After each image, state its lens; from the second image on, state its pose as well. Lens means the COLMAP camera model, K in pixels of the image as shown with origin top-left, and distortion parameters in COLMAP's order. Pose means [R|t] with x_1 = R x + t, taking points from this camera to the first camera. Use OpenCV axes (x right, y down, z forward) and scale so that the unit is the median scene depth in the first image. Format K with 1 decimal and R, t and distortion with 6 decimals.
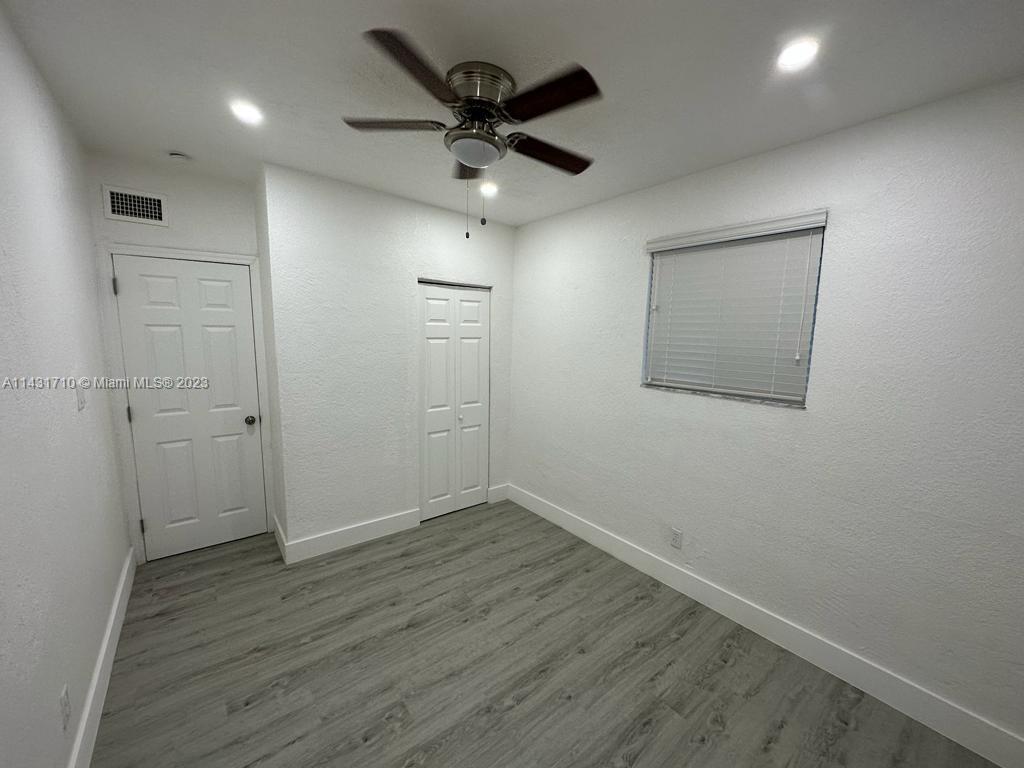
lens RADIAL K [[403.6, 0, 513.6], [0, 403.6, 383.5], [0, 0, 1]] dist [-0.004119, -0.000290]
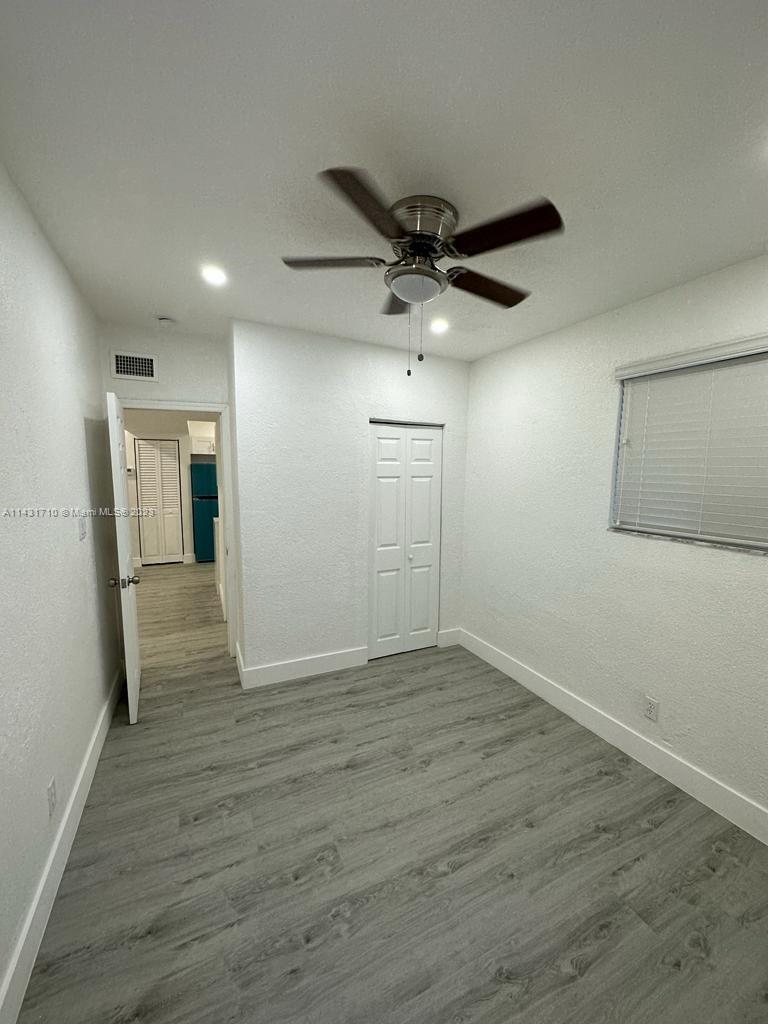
lens RADIAL K [[403.6, 0, 385.9], [0, 403.6, 511.5], [0, 0, 1]] dist [-0.004119, -0.000290]
pose [[0.975237, 0.013490, -0.220751, 0.041722], [-0.019206, 0.999533, -0.023766, -0.004763], [0.220327, 0.027417, 0.975041, 0.033336]]
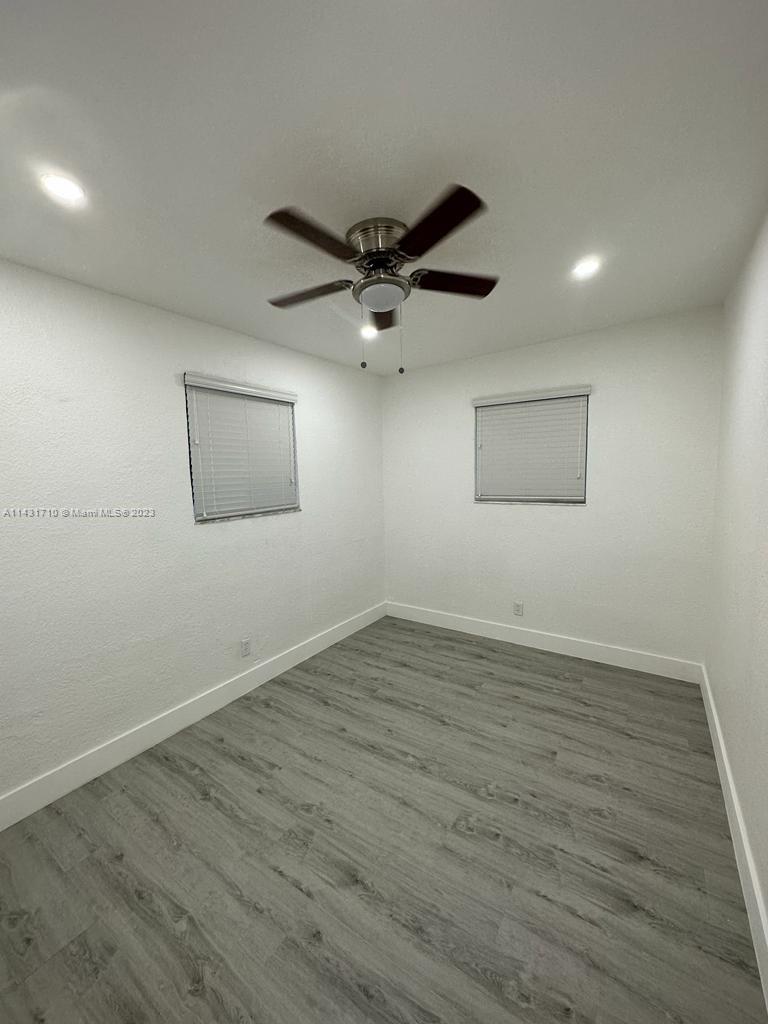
lens RADIAL K [[403.6, 0, 380.2], [0, 403.6, 514.5], [0, 0, 1]] dist [-0.004119, -0.000290]
pose [[-0.300273, -0.117913, 0.946537, -0.850669], [0.139931, 0.976149, 0.165992, -0.134675], [-0.943534, 0.182293, -0.276611, 1.020739]]
